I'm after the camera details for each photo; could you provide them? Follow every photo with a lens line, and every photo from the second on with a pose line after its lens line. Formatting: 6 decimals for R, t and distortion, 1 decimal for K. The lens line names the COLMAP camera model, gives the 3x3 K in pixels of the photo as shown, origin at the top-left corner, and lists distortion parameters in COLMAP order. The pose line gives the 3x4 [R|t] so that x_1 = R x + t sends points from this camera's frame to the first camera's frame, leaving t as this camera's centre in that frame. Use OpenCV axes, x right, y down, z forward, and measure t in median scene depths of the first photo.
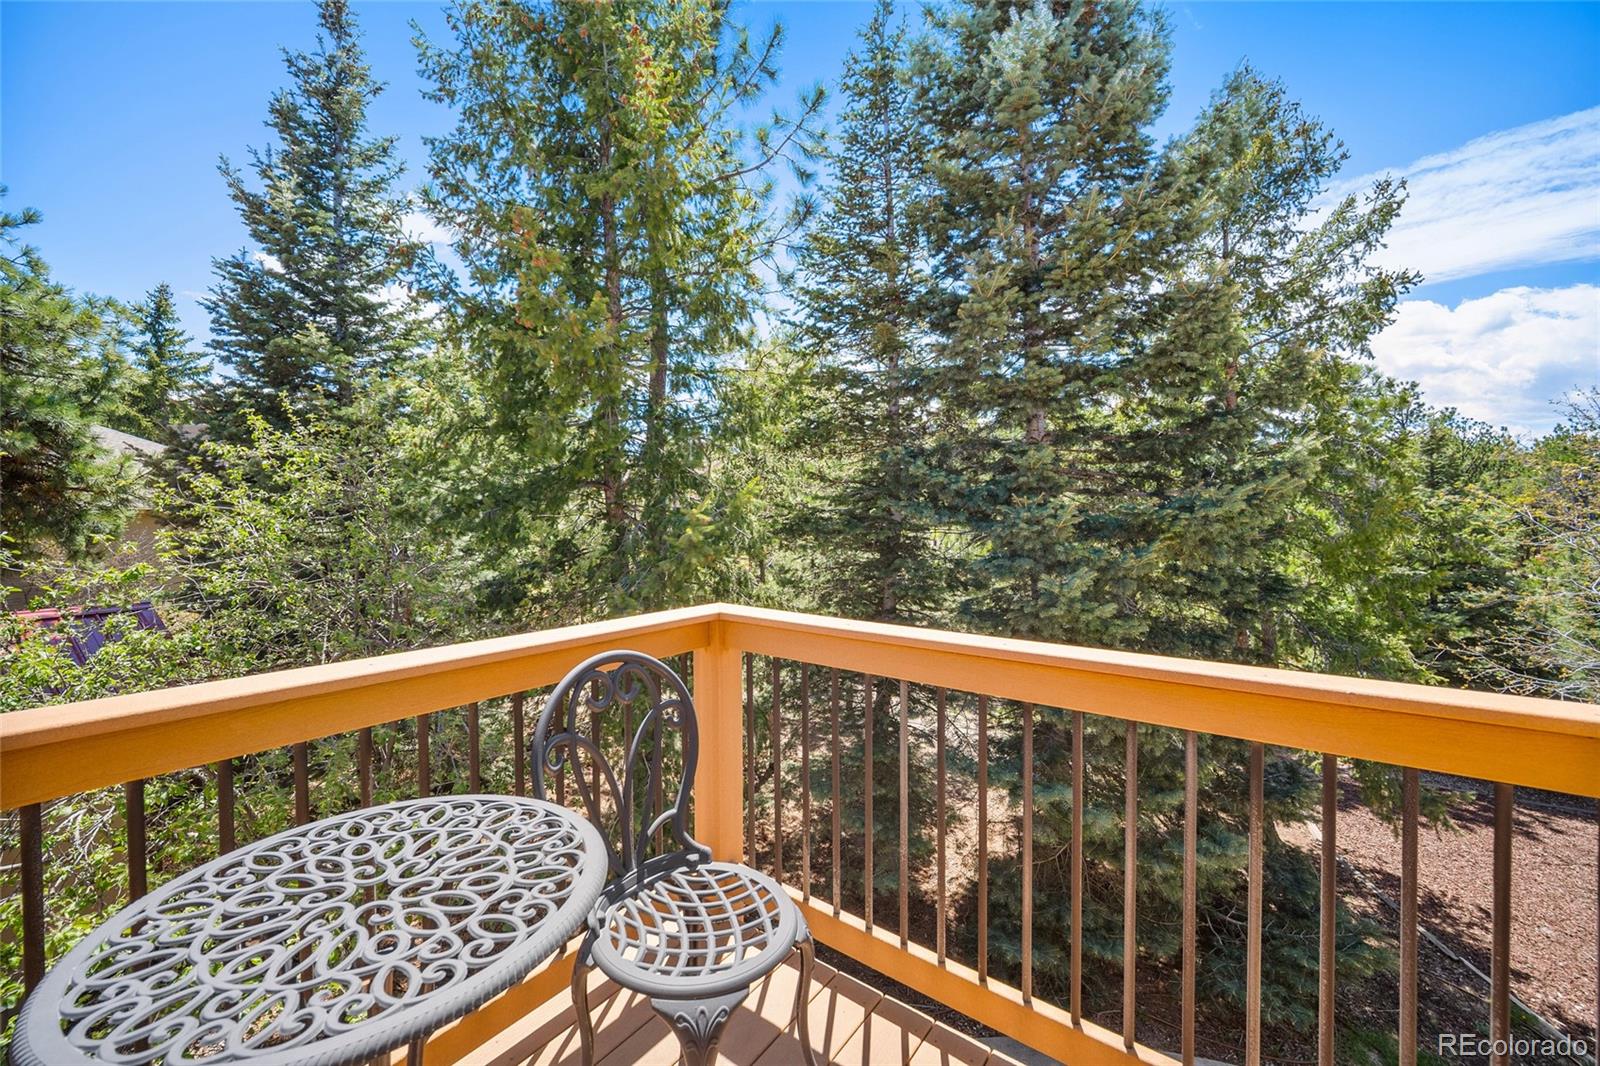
lens RADIAL K [[631.4, 0, 801.9], [0, 631.4, 528.5], [0, 0, 1]] dist [-0.002564, -0.000218]
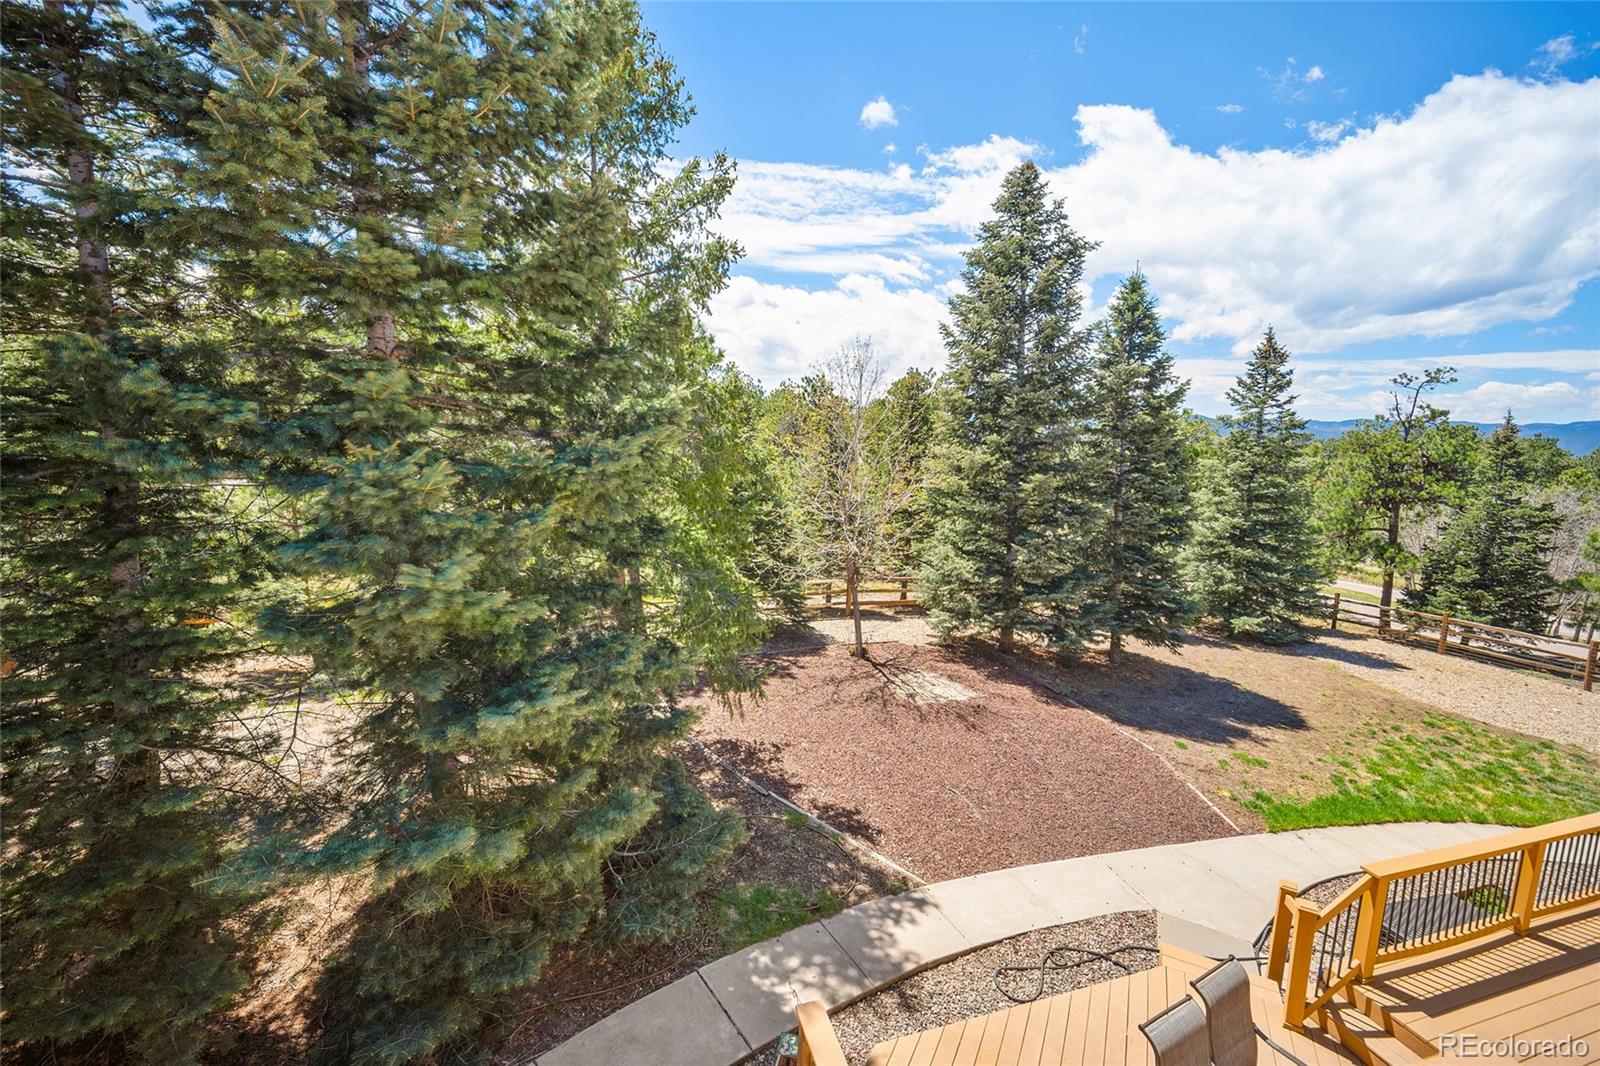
lens RADIAL K [[631.4, 0, 801.9], [0, 631.4, 528.5], [0, 0, 1]] dist [-0.002564, -0.000218]
pose [[0.601868, -0.094868, 0.792941, 0.072643], [-0.010541, 0.991889, 0.126671, -0.039249], [-0.798526, -0.084597, 0.595986, 0.177406]]
